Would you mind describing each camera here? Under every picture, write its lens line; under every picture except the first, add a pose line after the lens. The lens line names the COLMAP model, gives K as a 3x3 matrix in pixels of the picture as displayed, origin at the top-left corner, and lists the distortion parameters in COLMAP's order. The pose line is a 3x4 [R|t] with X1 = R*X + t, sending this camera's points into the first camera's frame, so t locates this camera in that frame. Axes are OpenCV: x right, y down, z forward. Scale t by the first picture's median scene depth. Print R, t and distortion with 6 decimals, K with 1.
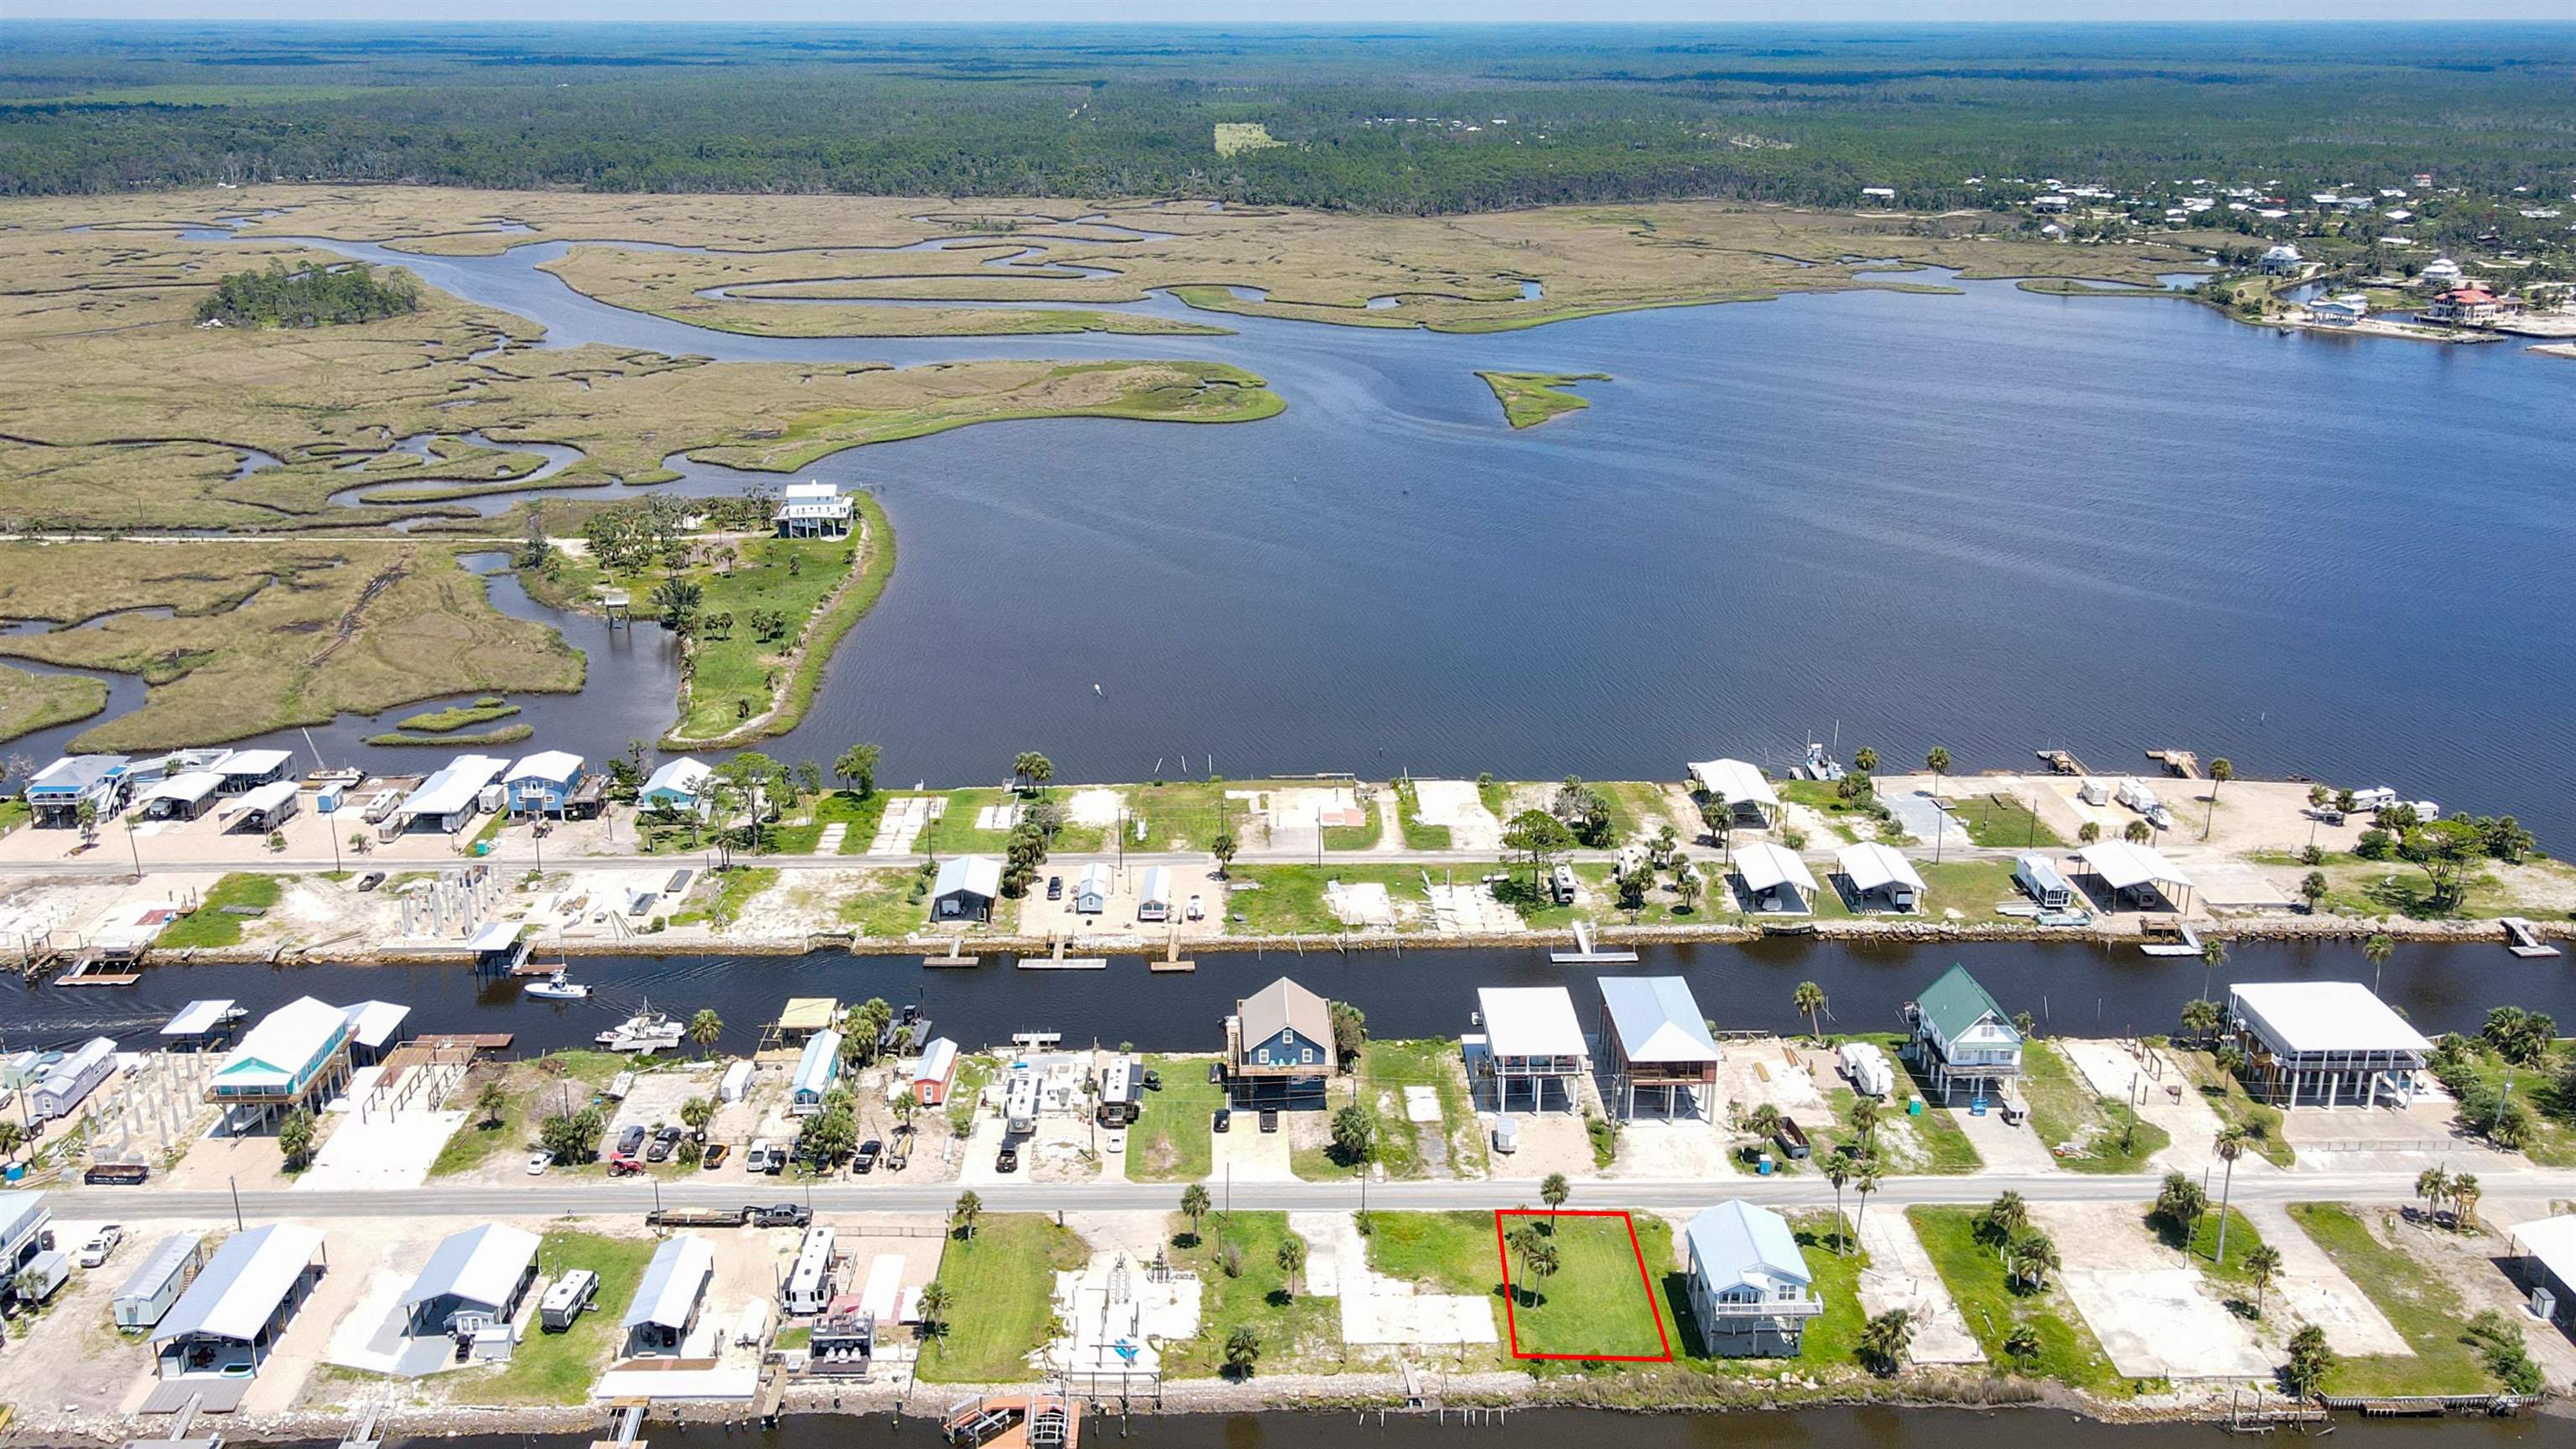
lens RADIAL K [[2158.1, 0, 1275.6], [0, 2158.1, 728.5], [0, 0, 1]] dist [-0.012935, 0.022352]
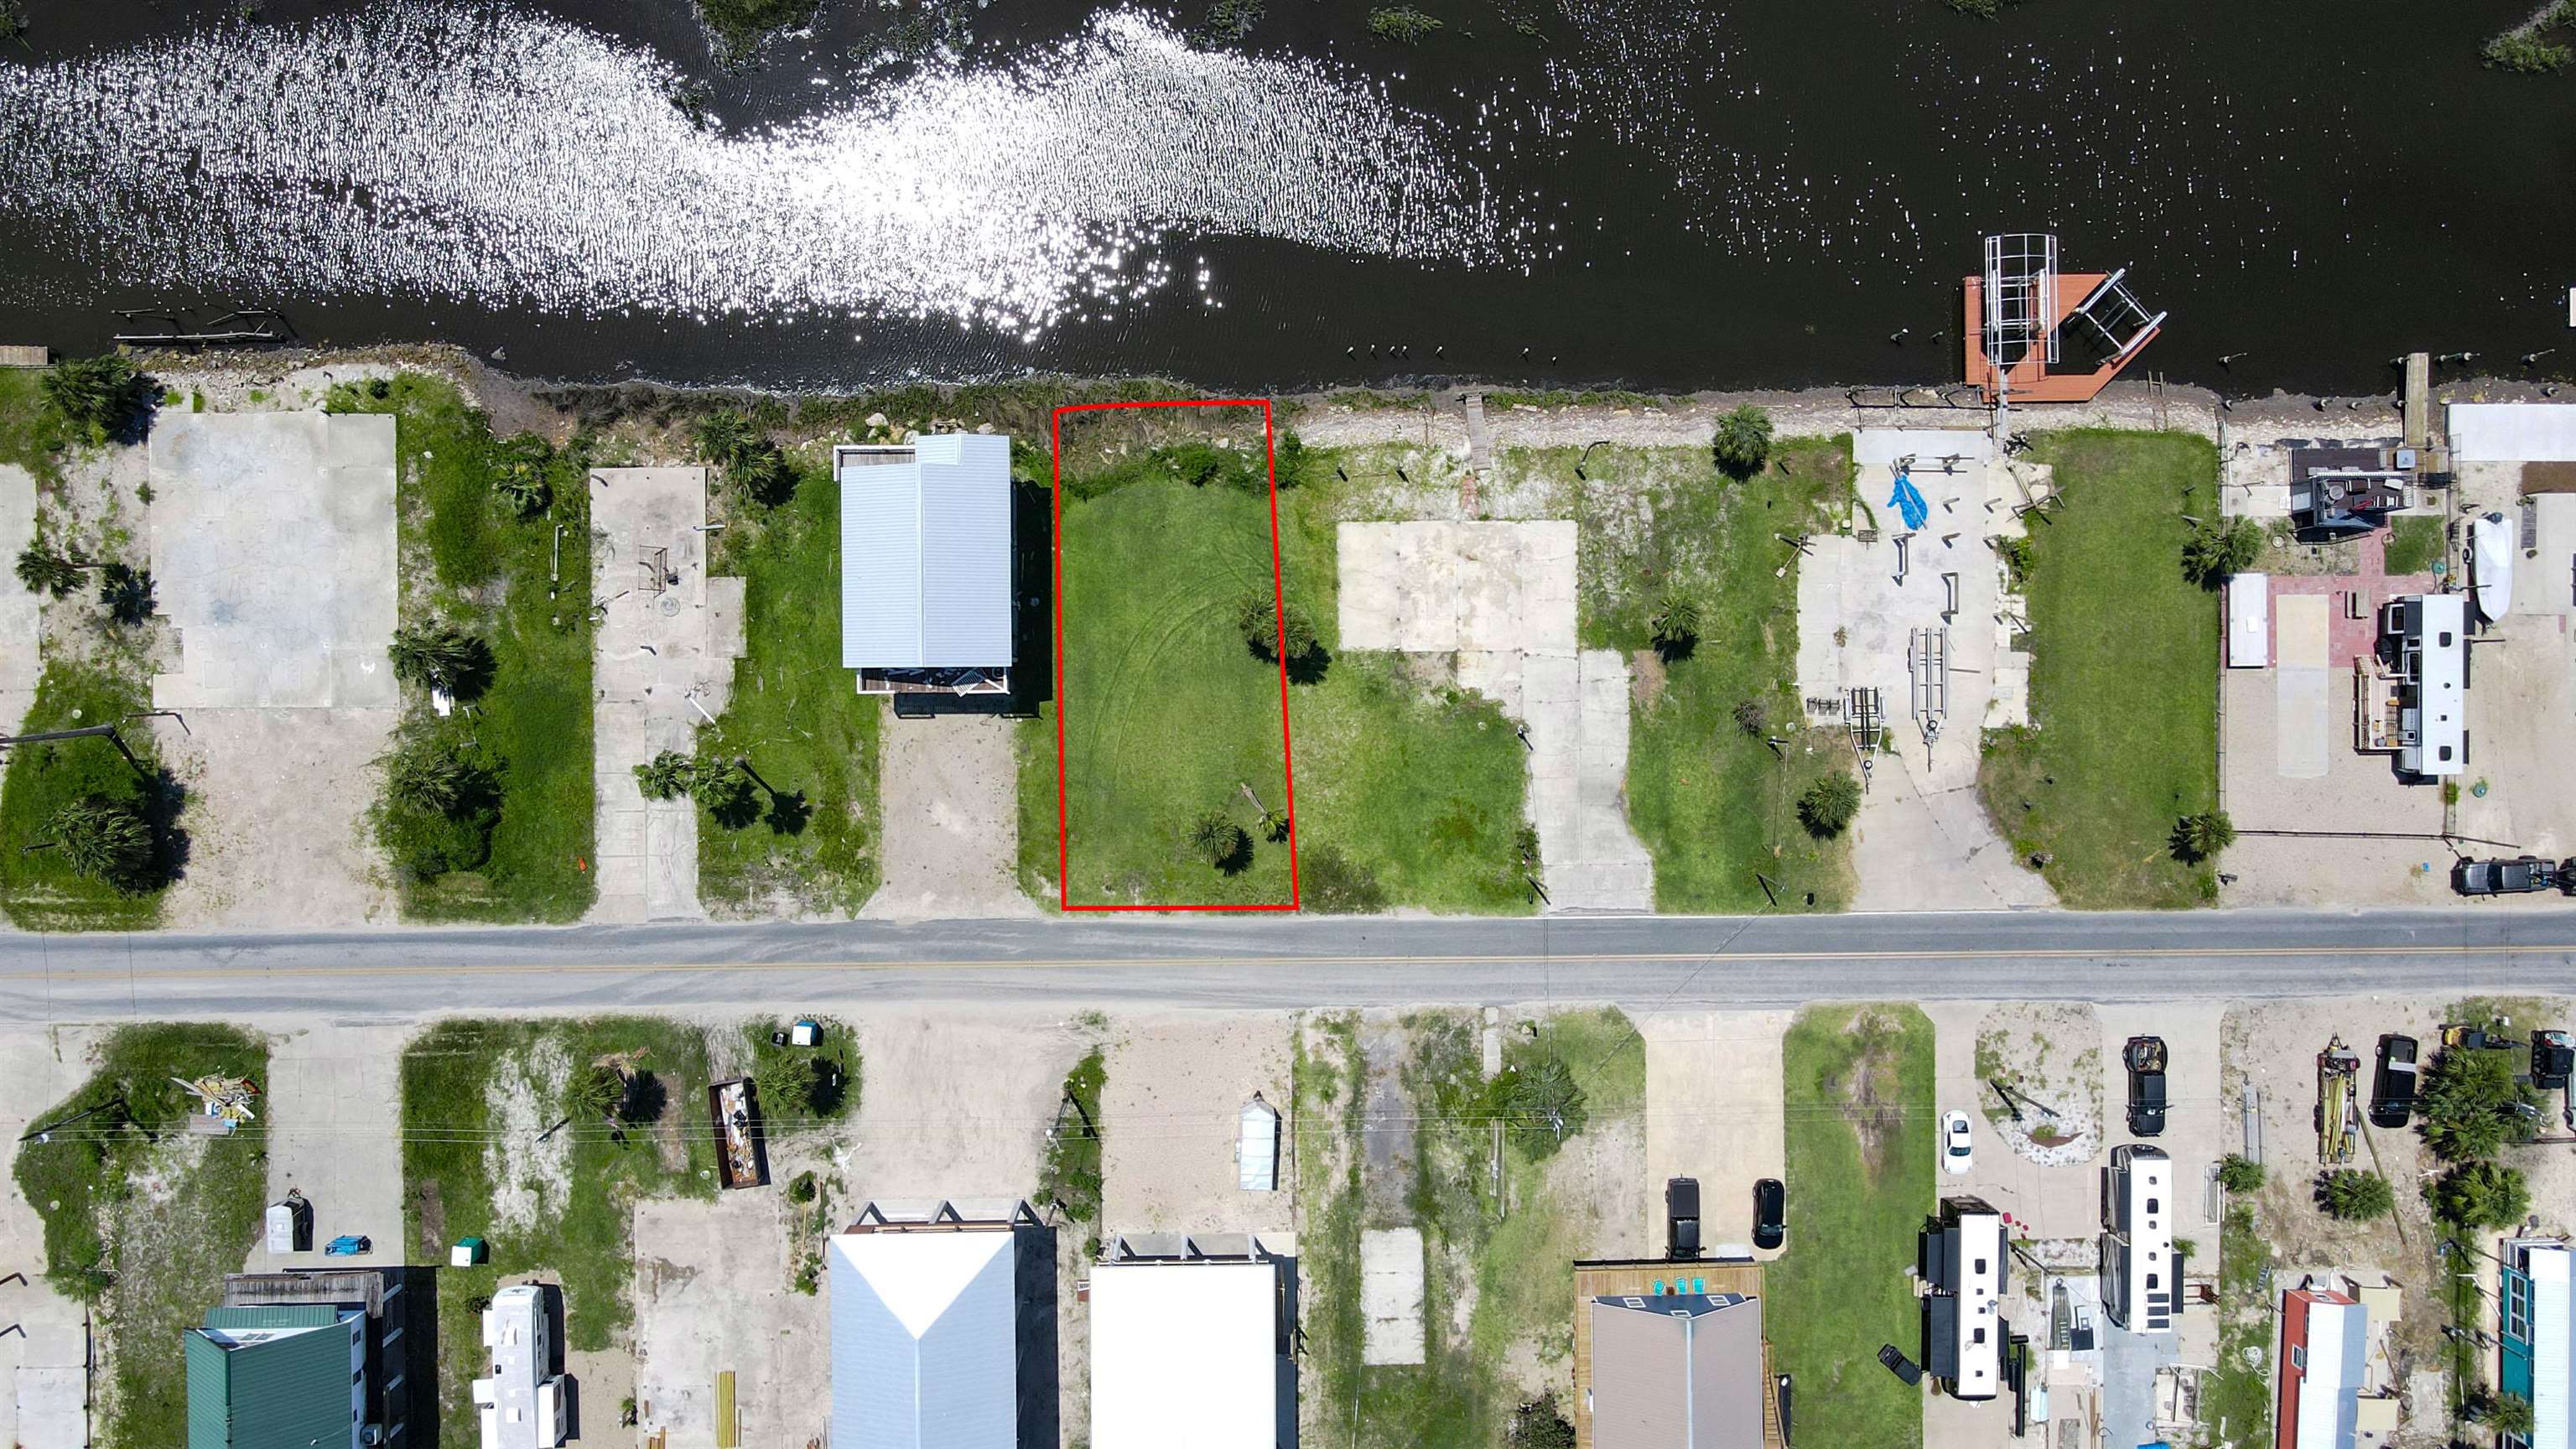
lens RADIAL K [[1995.4, 0, 1280.7], [0, 1995.4, 725.1], [0, 0, 1]] dist [0.000262, 0.009771]
pose [[-0.999649, -0.012367, -0.023417, 0.112526], [-0.018145, -0.324232, 0.945803, -0.253233], [-0.019289, 0.945897, 0.323894, 0.728082]]
